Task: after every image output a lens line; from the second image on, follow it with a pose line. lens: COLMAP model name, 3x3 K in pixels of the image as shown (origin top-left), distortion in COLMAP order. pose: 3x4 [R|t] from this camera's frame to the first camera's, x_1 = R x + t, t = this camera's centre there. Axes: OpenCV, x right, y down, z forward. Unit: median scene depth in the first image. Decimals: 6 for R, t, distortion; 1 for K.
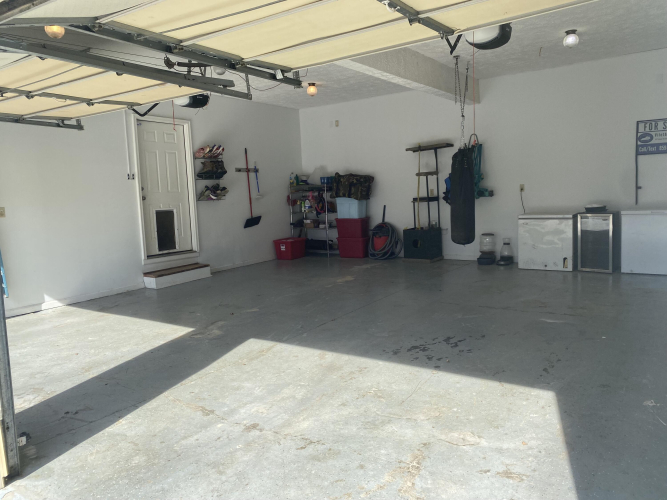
lens RADIAL K [[498.1, 0, 335.3], [0, 498.1, 245.7], [0, 0, 1]] dist [0.010701, -0.004895]
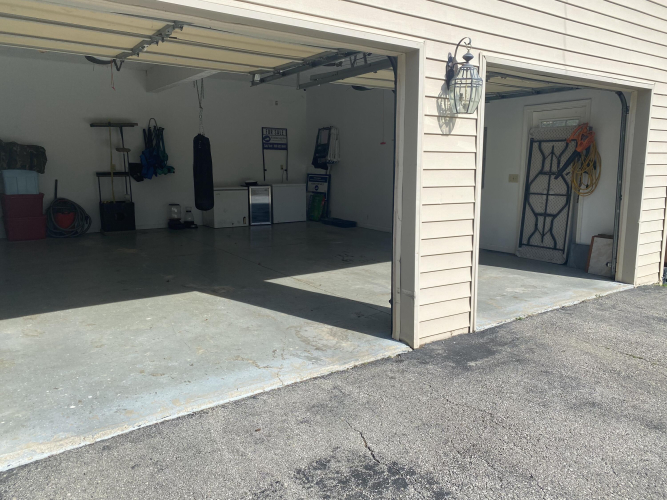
lens RADIAL K [[498.1, 0, 336.5], [0, 498.1, 251.9], [0, 0, 1]] dist [0.010701, -0.004895]
pose [[0.341403, -0.118547, 0.932411, -0.707623], [0.080227, 0.992069, 0.096757, 0.005512], [-0.936487, 0.041772, 0.348207, 0.218474]]
